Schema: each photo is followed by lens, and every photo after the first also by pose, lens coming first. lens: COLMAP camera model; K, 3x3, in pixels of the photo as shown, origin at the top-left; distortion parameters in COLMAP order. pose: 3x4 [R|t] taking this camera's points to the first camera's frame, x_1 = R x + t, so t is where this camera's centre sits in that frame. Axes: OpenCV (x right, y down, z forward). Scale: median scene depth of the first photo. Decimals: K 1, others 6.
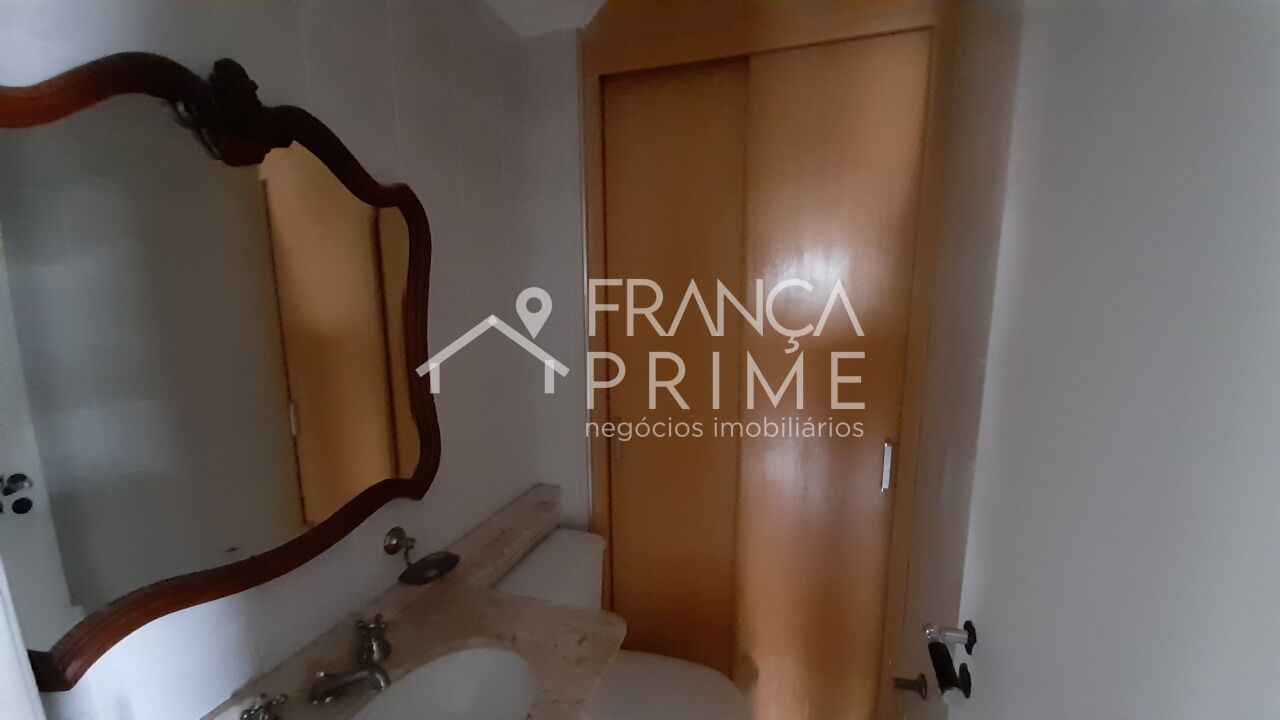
lens RADIAL K [[480.0, 0, 640.2], [0, 480.0, 381.1], [0, 0, 1]] dist [-0.002366, -0.000218]
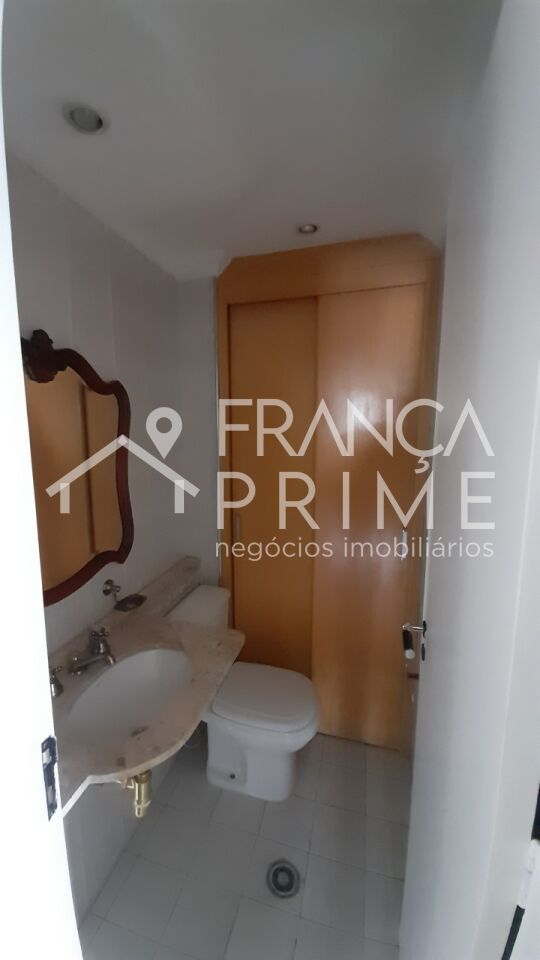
lens RADIAL K [[360.0, 0, 270.0], [0, 360.0, 480.0], [0, 0, 1]] dist [-0.002366, -0.000218]
pose [[0.998329, -0.004751, 0.057586, -0.012336], [0.005612, 0.999875, -0.014798, -0.023115], [-0.057508, 0.015097, 0.998231, -0.297244]]
